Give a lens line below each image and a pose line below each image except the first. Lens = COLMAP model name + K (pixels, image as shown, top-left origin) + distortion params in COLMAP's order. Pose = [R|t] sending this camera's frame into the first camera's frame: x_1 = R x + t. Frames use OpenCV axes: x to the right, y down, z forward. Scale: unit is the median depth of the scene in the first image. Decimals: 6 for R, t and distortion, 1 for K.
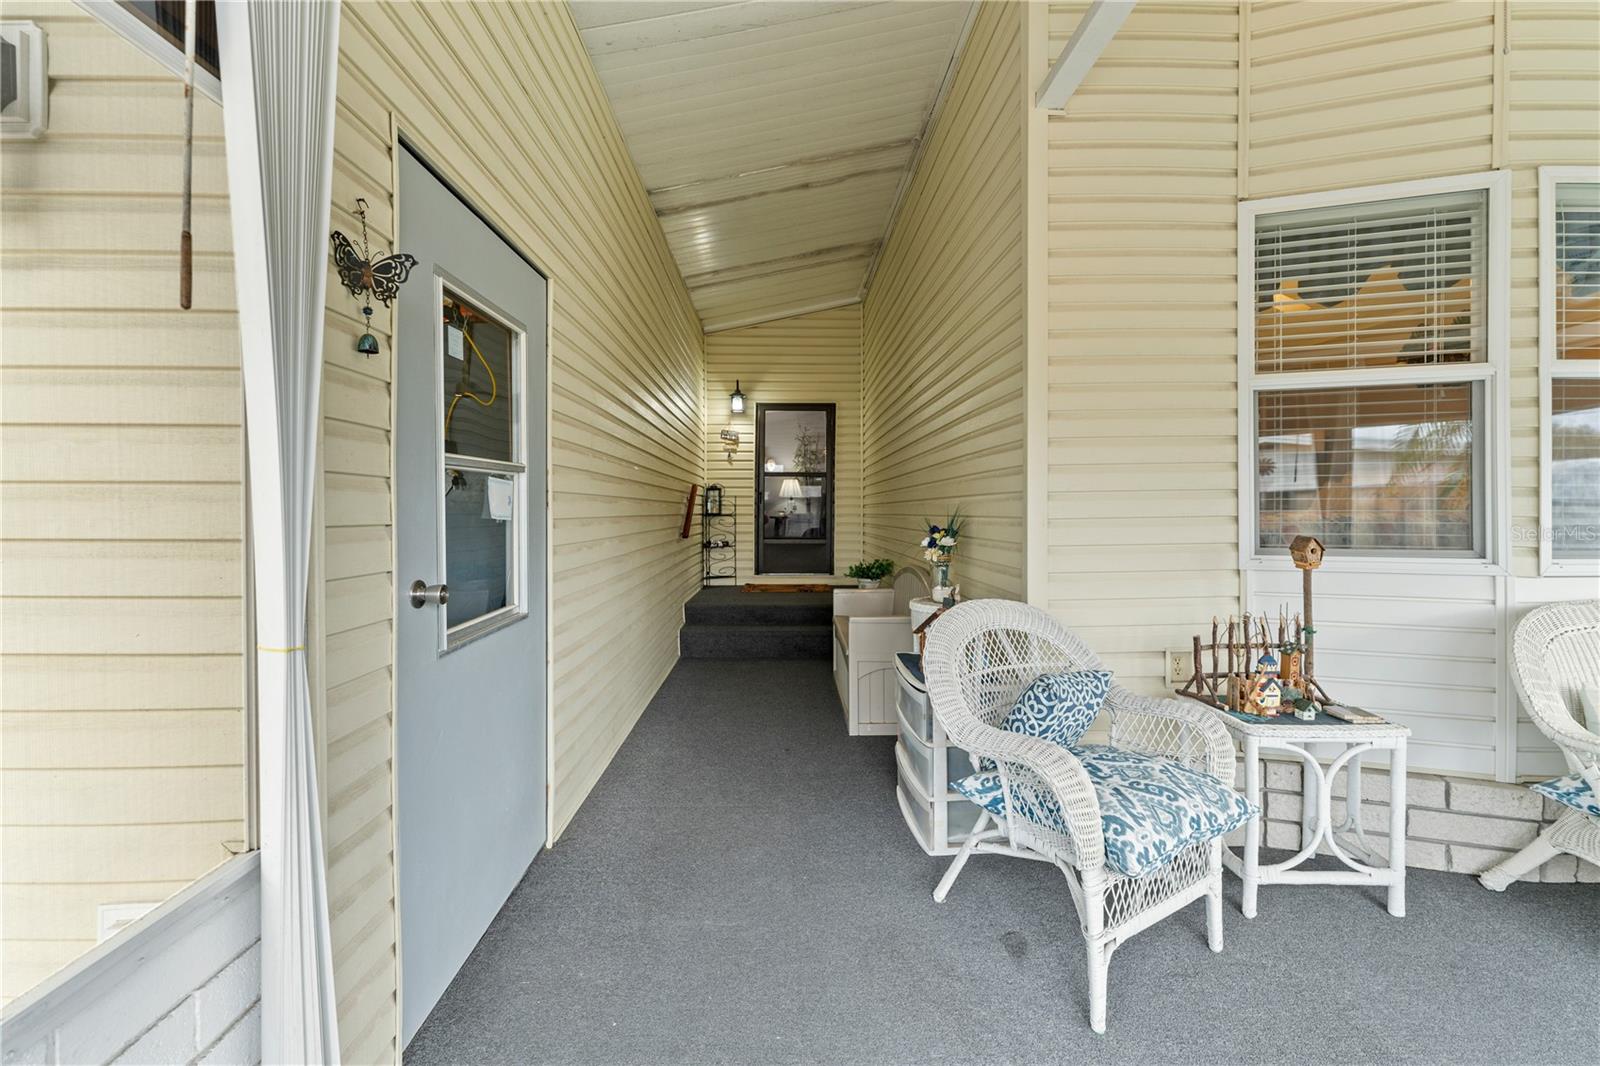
lens RADIAL K [[637.2, 0, 802.5], [0, 637.2, 527.5], [0, 0, 1]] dist [0.001824, -0.000350]
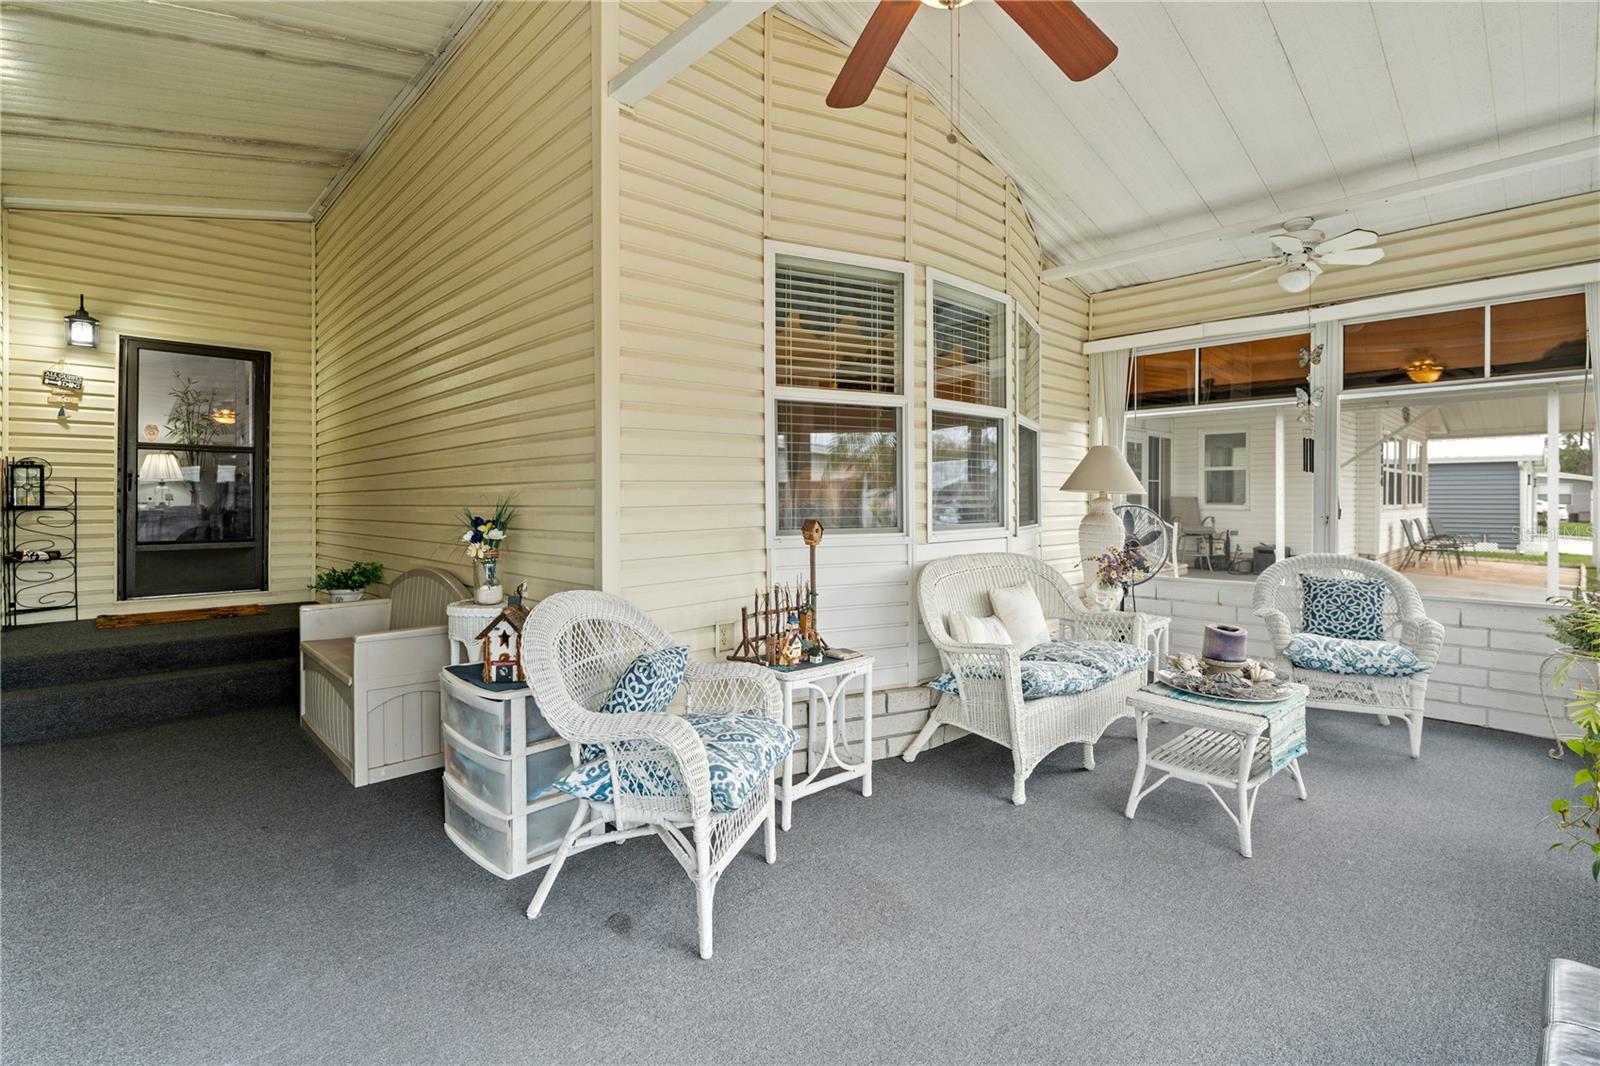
lens RADIAL K [[728.9, 0, 800.0], [0, 728.9, 533.0], [0, 0, 1]] dist [0.000182, -0.000246]
pose [[0.739174, -0.031843, 0.672761, -0.188610], [0.020602, 0.999483, 0.024672, 0.004646], [-0.673199, -0.004376, 0.739449, -0.047942]]
